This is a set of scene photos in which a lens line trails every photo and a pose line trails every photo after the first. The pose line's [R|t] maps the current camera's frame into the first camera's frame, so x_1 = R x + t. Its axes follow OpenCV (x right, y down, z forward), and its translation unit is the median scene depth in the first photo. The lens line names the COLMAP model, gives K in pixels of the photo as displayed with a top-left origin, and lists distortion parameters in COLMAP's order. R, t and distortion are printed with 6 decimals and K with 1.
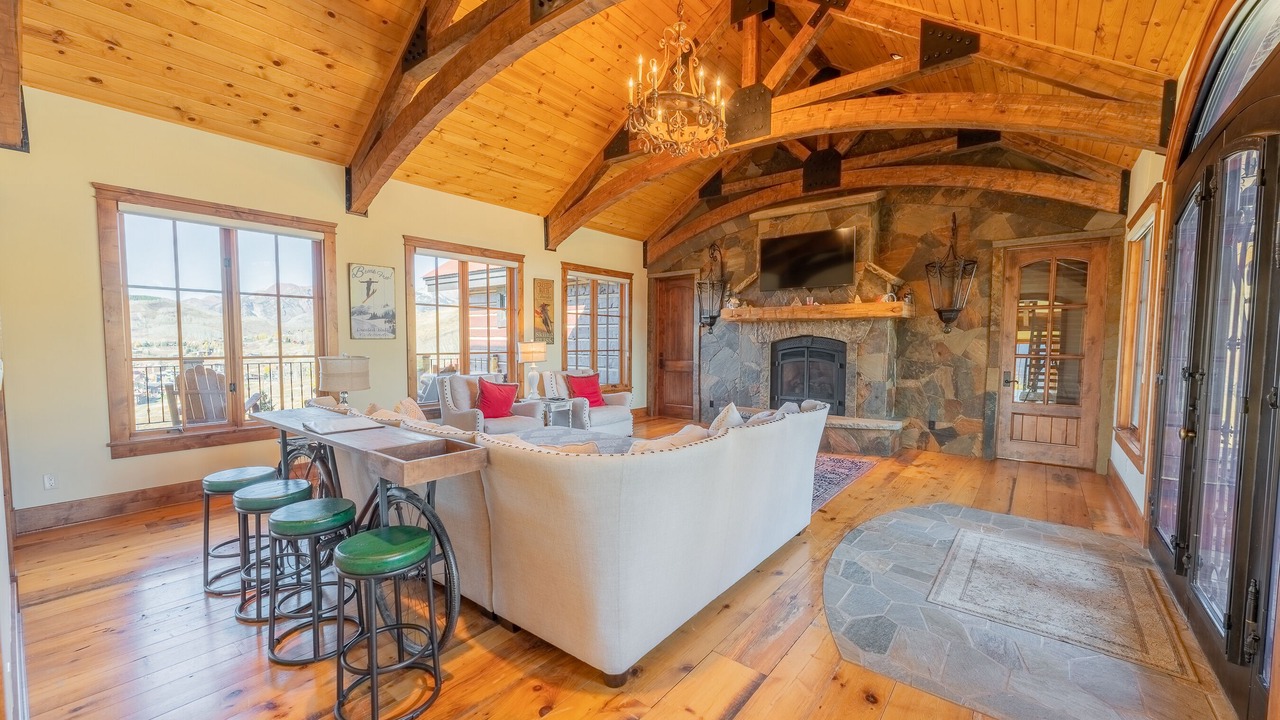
lens RADIAL K [[503.0, 0, 637.2], [0, 503.0, 368.8], [0, 0, 1]] dist [0.002634, -0.000282]
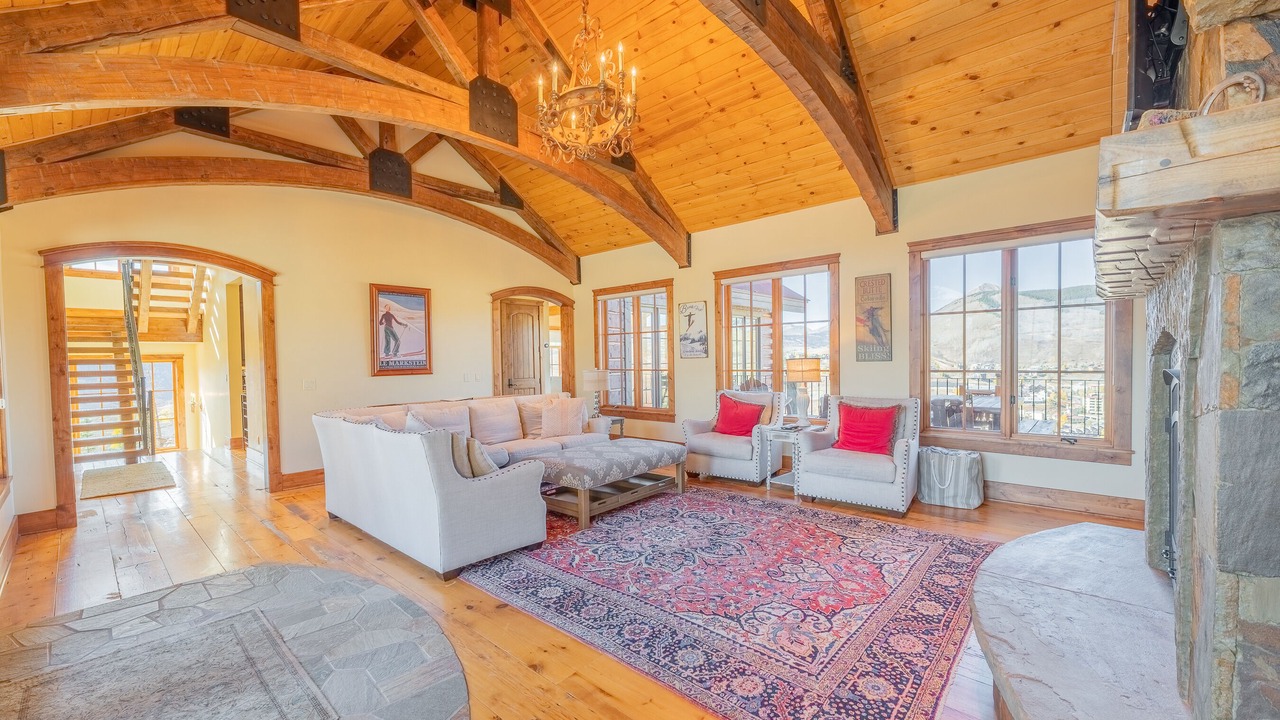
lens RADIAL K [[503.0, 0, 637.5], [0, 503.0, 370.3], [0, 0, 1]] dist [0.002634, -0.000282]
pose [[-0.055403, 0.017067, -0.998318, 0.657074], [-0.044543, 0.998816, 0.019548, -0.037969], [0.997470, 0.045551, -0.054577, 0.765400]]
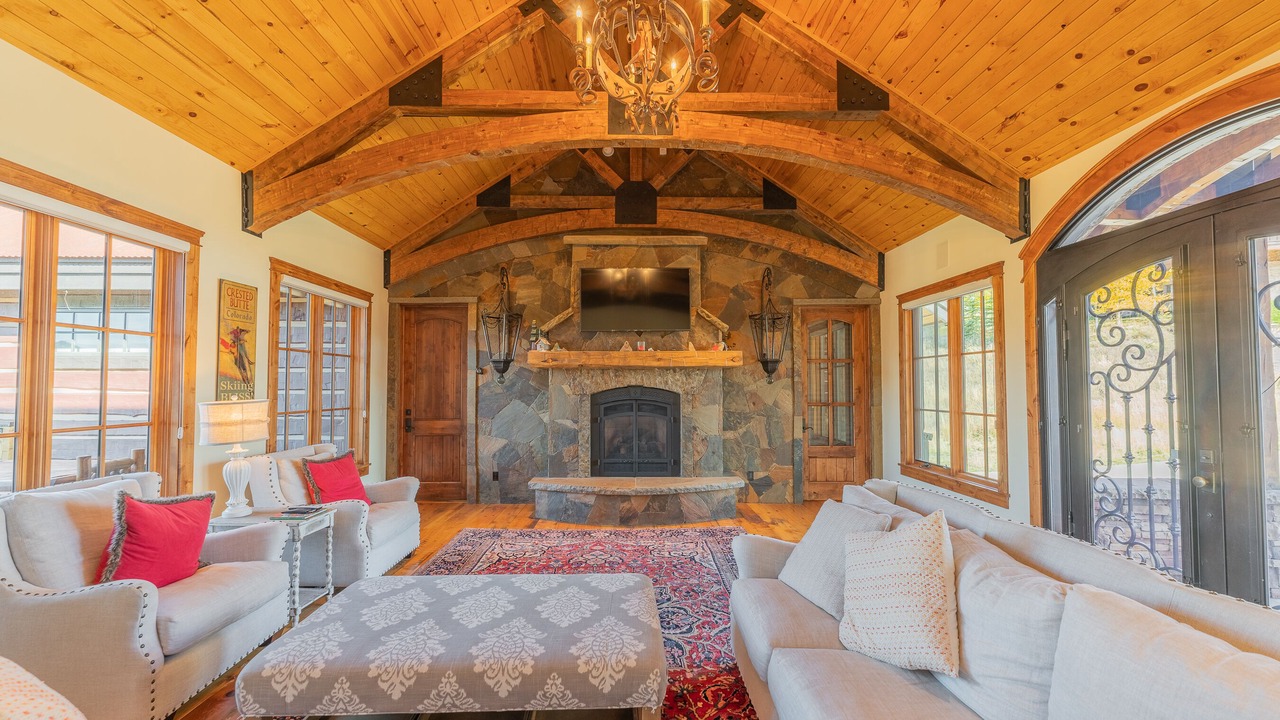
lens RADIAL K [[503.0, 0, 633.5], [0, 503.0, 371.4], [0, 0, 1]] dist [0.002634, -0.000282]
pose [[0.774485, 0.013856, 0.632440, -0.218678], [0.040237, 0.996657, -0.071111, -0.031507], [-0.631311, 0.080522, 0.771338, 0.357113]]
